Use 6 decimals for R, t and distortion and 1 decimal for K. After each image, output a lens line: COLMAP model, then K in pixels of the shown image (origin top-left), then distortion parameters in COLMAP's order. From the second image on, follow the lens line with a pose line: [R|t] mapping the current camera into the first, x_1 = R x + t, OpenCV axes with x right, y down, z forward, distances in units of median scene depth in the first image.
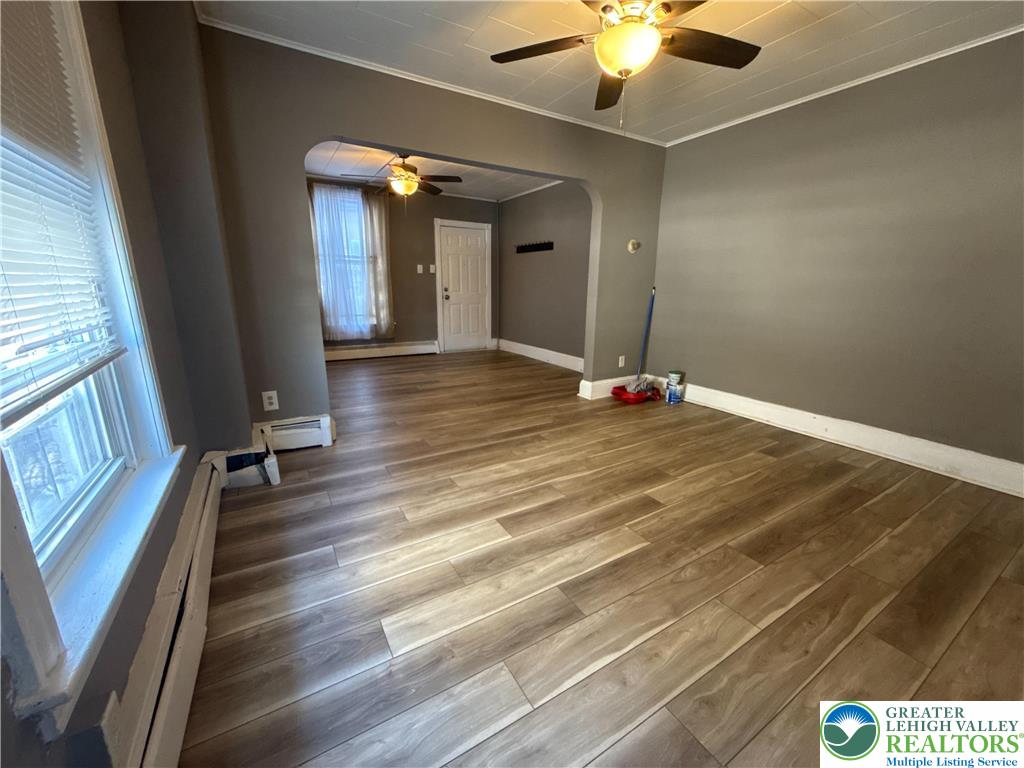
lens RADIAL K [[406.8, 0, 511.4], [0, 406.8, 385.8], [0, 0, 1]] dist [0.002411, -0.000117]
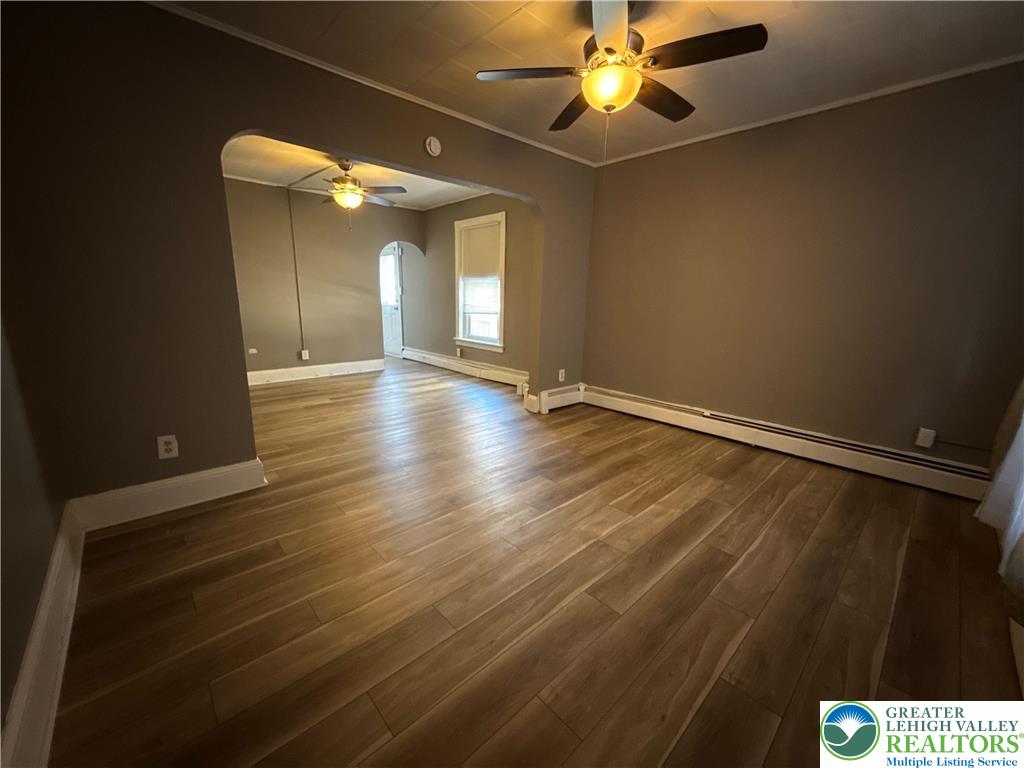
lens RADIAL K [[406.8, 0, 511.9], [0, 406.8, 383.9], [0, 0, 1]] dist [0.002411, -0.000117]
pose [[-0.979353, 0.011517, -0.201827, -0.125490], [-0.080123, 0.894497, 0.439836, -0.729312], [0.185599, 0.446926, -0.875106, 2.799249]]
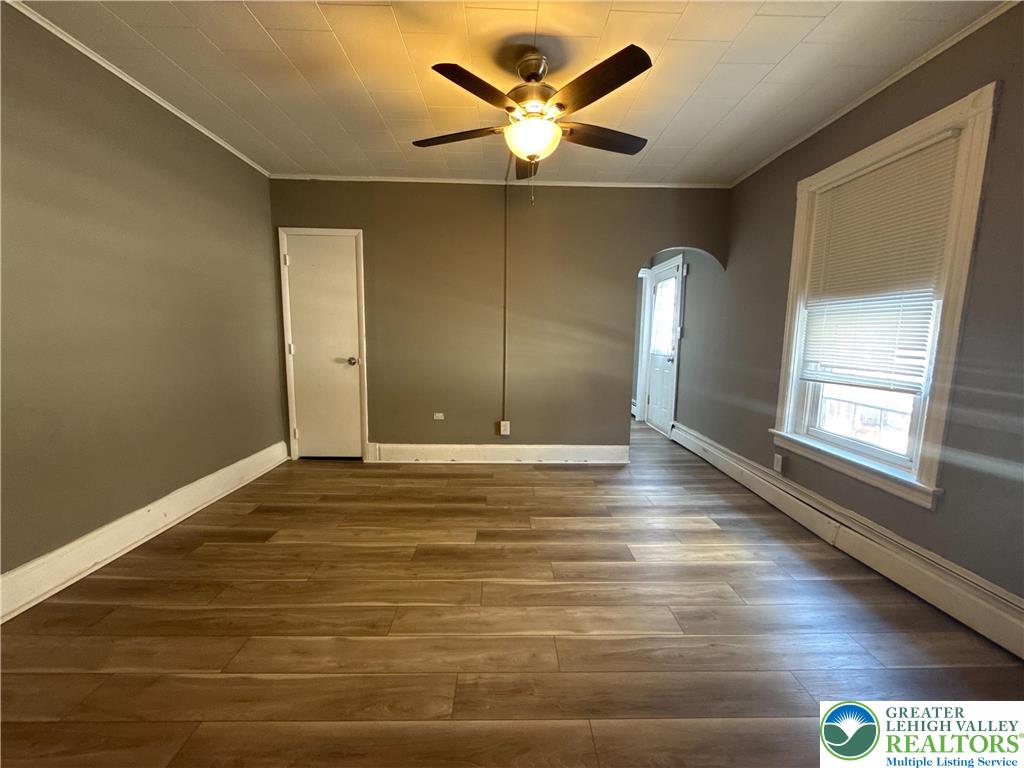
lens RADIAL K [[406.8, 0, 515.8], [0, 406.8, 381.9], [0, 0, 1]] dist [0.002411, -0.000117]
pose [[-0.869877, -0.085034, 0.485883, -0.210138], [0.094760, 0.937874, 0.333787, -0.426835], [-0.484080, 0.336396, -0.807777, 1.609497]]
